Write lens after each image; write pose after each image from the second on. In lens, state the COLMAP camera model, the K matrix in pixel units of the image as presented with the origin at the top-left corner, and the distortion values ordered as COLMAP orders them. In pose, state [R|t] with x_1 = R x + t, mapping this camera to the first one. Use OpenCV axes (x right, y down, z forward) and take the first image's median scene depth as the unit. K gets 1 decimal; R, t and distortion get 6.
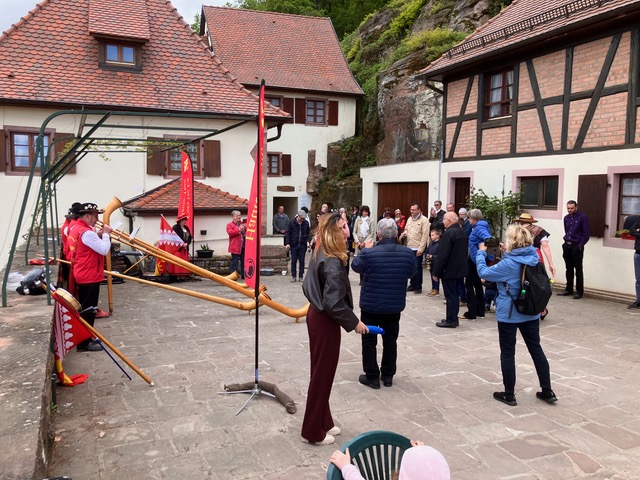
lens RADIAL K [[552.3, 0, 319.0], [0, 552.3, 239.6], [0, 0, 1]] dist [0.013936, 0.001737]
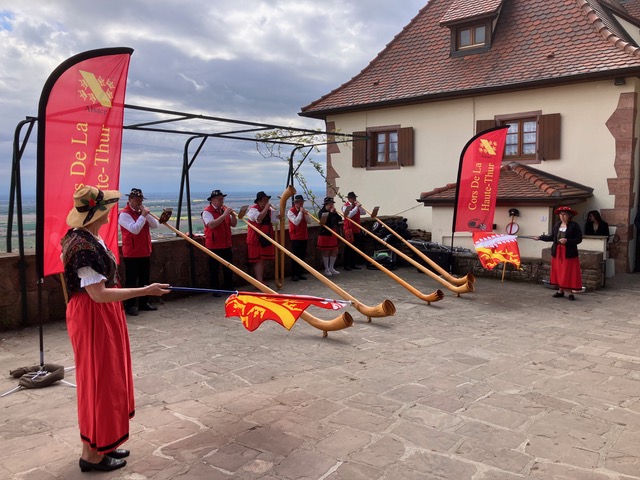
lens RADIAL K [[552.3, 0, 319.1], [0, 552.3, 240.9], [0, 0, 1]] dist [0.013936, 0.001737]
pose [[0.430779, 0.068158, -0.899880, 0.410690], [-0.063134, 0.996977, 0.045289, -0.012594], [0.900246, 0.037304, 0.433780, 0.372078]]
